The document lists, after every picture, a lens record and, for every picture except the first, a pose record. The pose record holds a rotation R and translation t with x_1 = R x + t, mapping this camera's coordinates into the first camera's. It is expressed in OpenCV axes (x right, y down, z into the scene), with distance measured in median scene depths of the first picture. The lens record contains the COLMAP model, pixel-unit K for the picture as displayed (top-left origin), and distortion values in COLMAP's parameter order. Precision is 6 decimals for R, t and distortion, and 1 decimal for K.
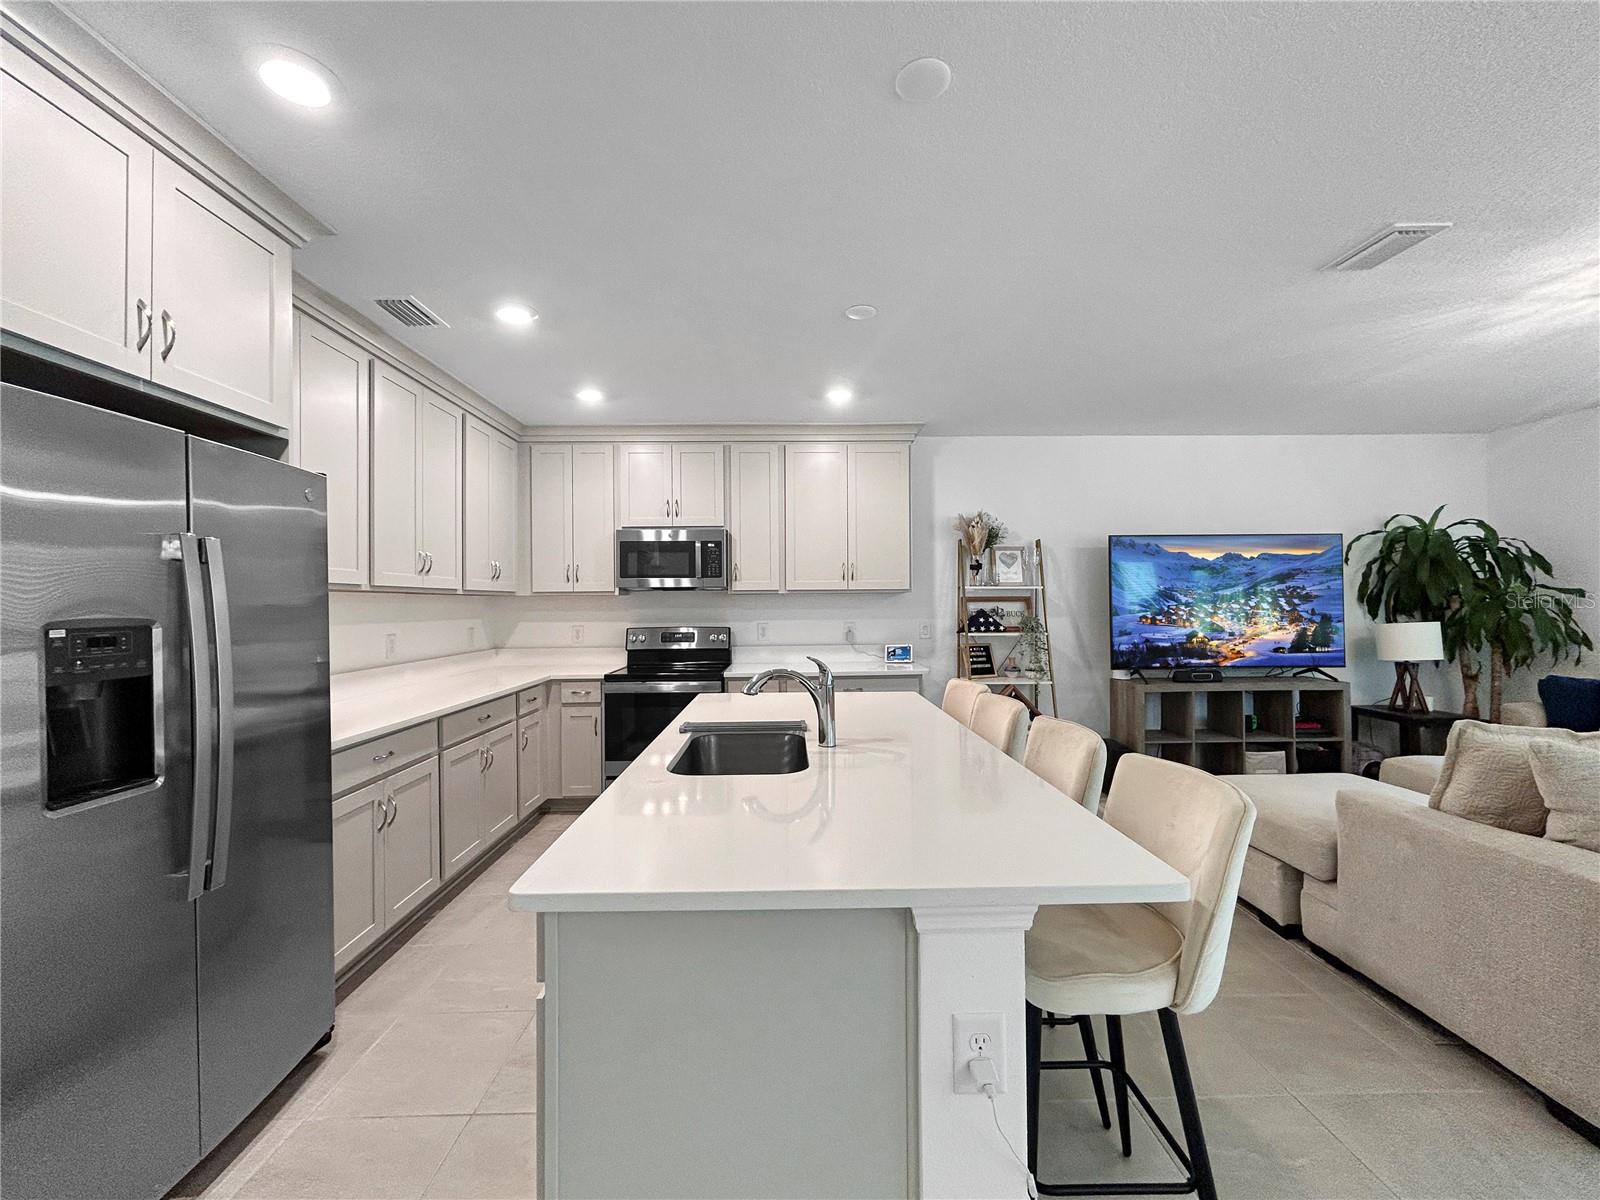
lens RADIAL K [[649.4, 0, 800.0], [0, 649.4, 600.0], [0, 0, 1]] dist [-0.002024, 0.000197]
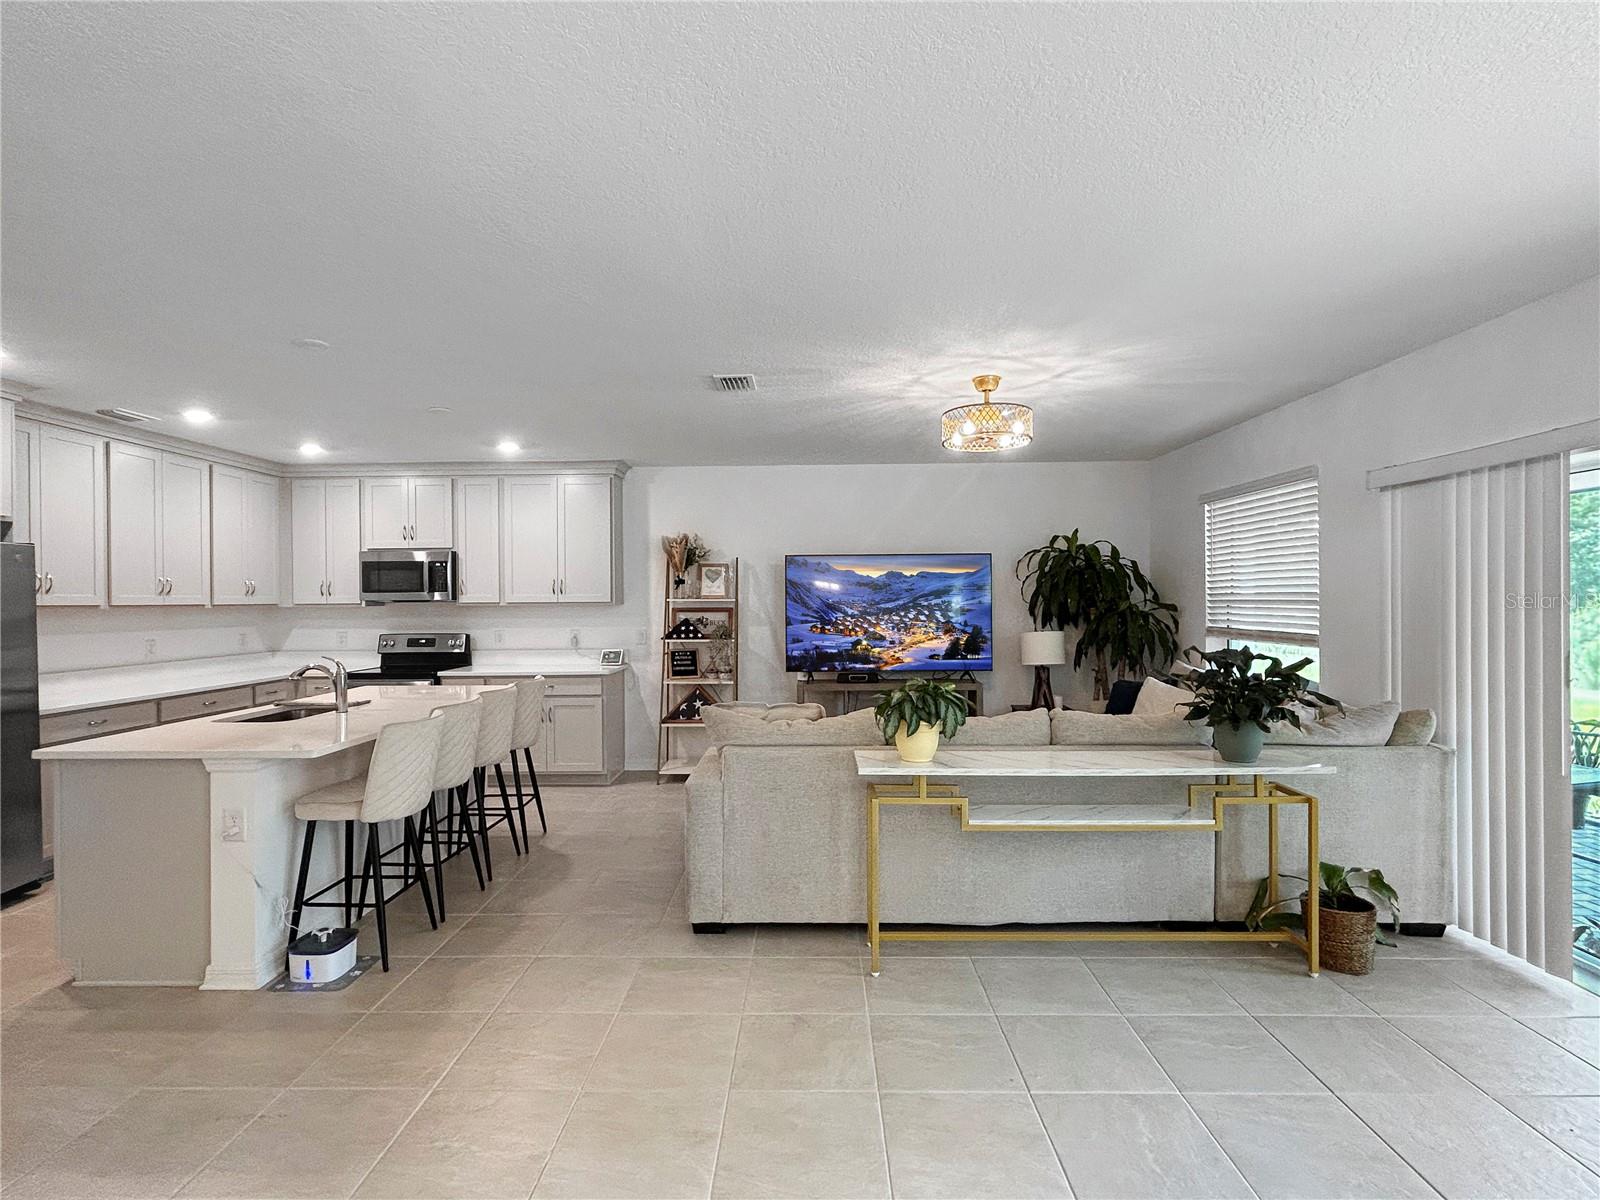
lens RADIAL K [[808.7, 0, 800.0], [0, 808.7, 600.0], [0, 0, 1]] dist [0.000645, 0.001523]
pose [[0.999131, 0.004890, -0.041382, 0.561664], [-0.004328, 0.999897, 0.013669, -0.040899], [0.041444, -0.013478, 0.999050, -0.428261]]
